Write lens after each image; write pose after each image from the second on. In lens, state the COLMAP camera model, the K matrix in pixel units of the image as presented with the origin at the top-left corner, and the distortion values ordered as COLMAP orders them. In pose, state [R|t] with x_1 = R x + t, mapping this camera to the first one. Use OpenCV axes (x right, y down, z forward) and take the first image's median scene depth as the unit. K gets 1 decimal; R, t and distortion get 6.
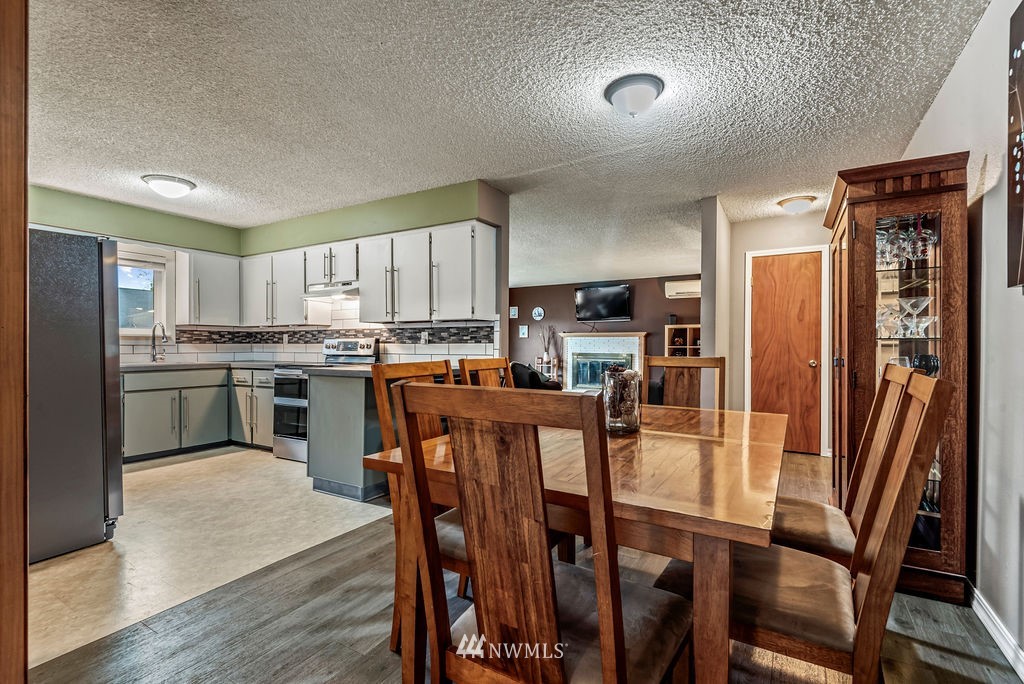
lens RADIAL K [[460.3, 0, 511.0], [0, 460.3, 350.2], [0, 0, 1]] dist [0.002016, -0.000070]
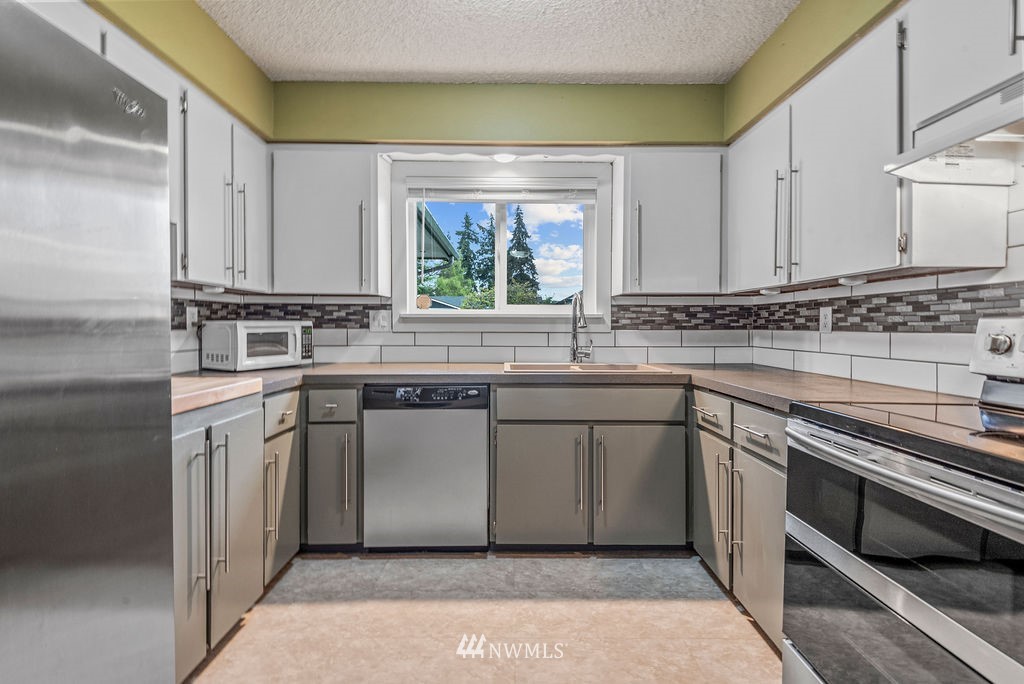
lens RADIAL K [[472.2, 0, 509.2], [0, 472.2, 326.4], [0, 0, 1]] dist [0.040014, -0.023509]
pose [[0.509270, 0.000150, -0.860607, -0.304380], [-0.009799, 0.999936, -0.005624, -0.014465], [0.860551, 0.011297, 0.509239, 0.617369]]
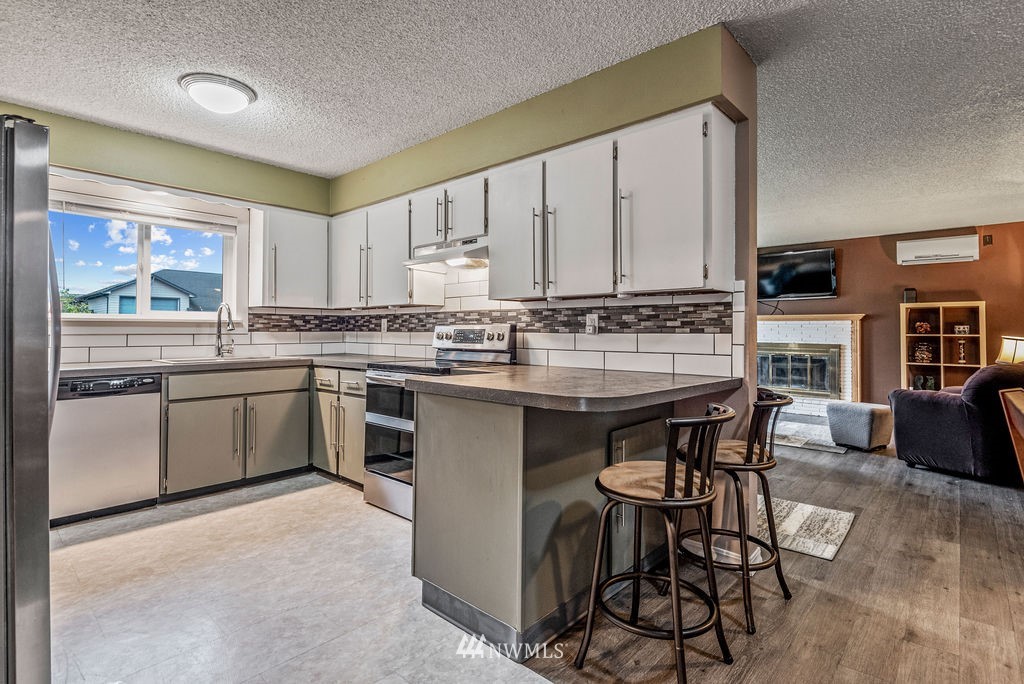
lens RADIAL K [[489.1, 0, 524.6], [0, 489.1, 327.4], [0, 0, 1]] dist [-0.002177, -0.000381]
pose [[0.982634, -0.000986, -0.185554, -0.138964], [-0.001953, 0.999876, -0.015657, -0.010202], [0.185547, 0.015748, 0.982509, 0.306552]]
